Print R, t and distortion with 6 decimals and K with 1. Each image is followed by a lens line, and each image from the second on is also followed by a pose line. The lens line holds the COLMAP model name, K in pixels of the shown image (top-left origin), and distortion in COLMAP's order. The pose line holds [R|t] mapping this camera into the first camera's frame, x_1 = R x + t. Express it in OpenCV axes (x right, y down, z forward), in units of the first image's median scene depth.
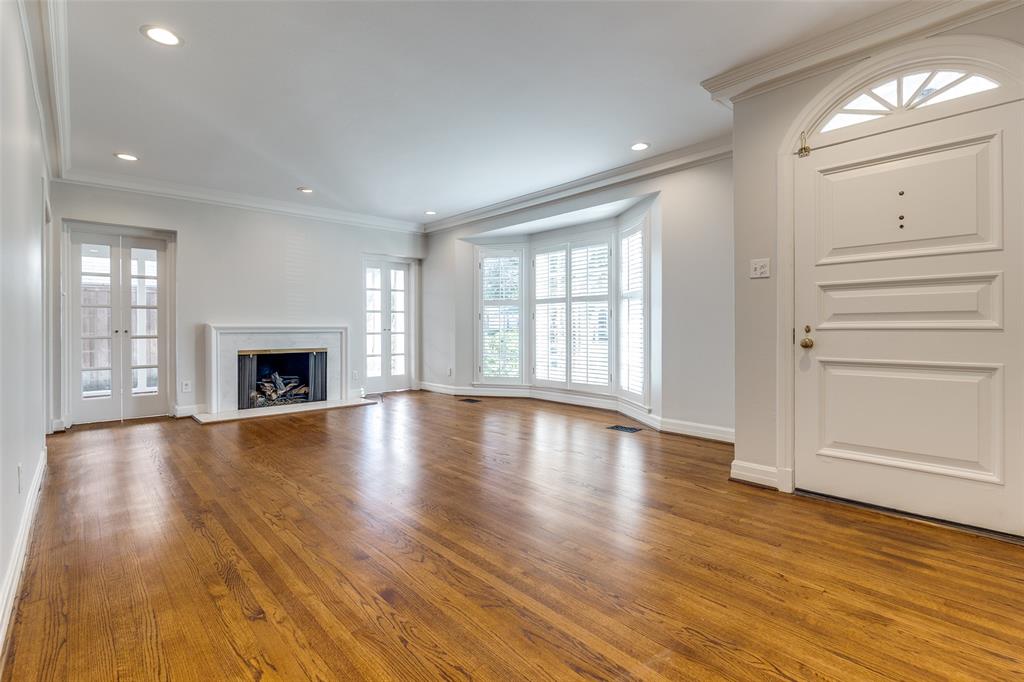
lens RADIAL K [[469.0, 0, 513.6], [0, 469.0, 335.6], [0, 0, 1]] dist [-0.004906, 0.001422]
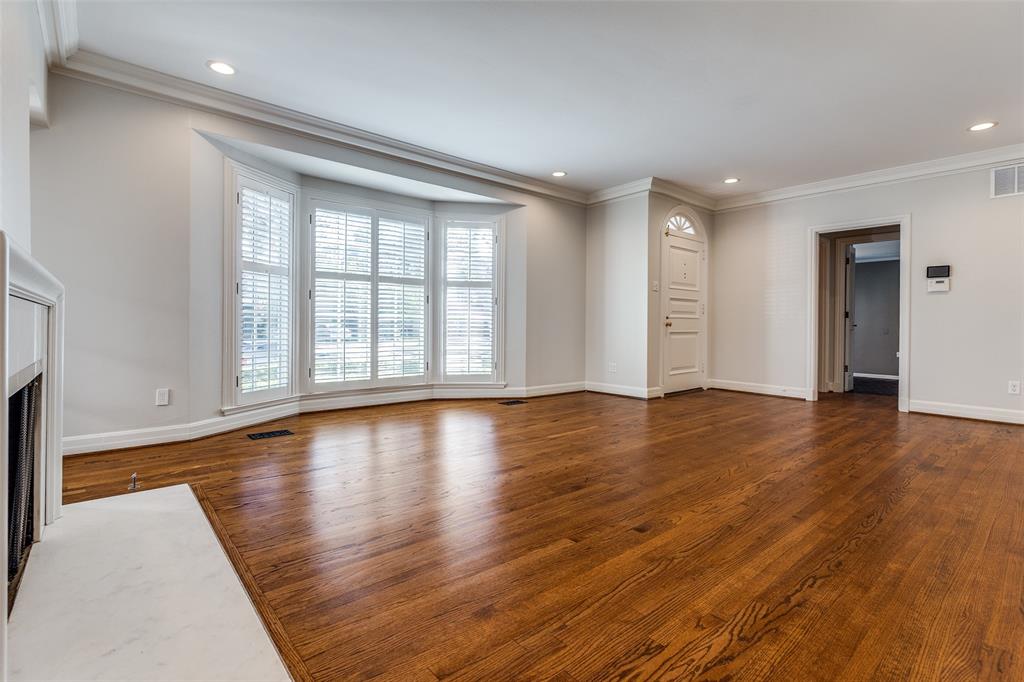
lens RADIAL K [[469.0, 0, 510.8], [0, 469.0, 340.1], [0, 0, 1]] dist [-0.004906, 0.001422]
pose [[0.044707, -0.023453, 0.998725, -0.743729], [0.010614, 0.999679, 0.023000, 0.015519], [-0.998944, 0.009572, 0.044942, 0.778693]]
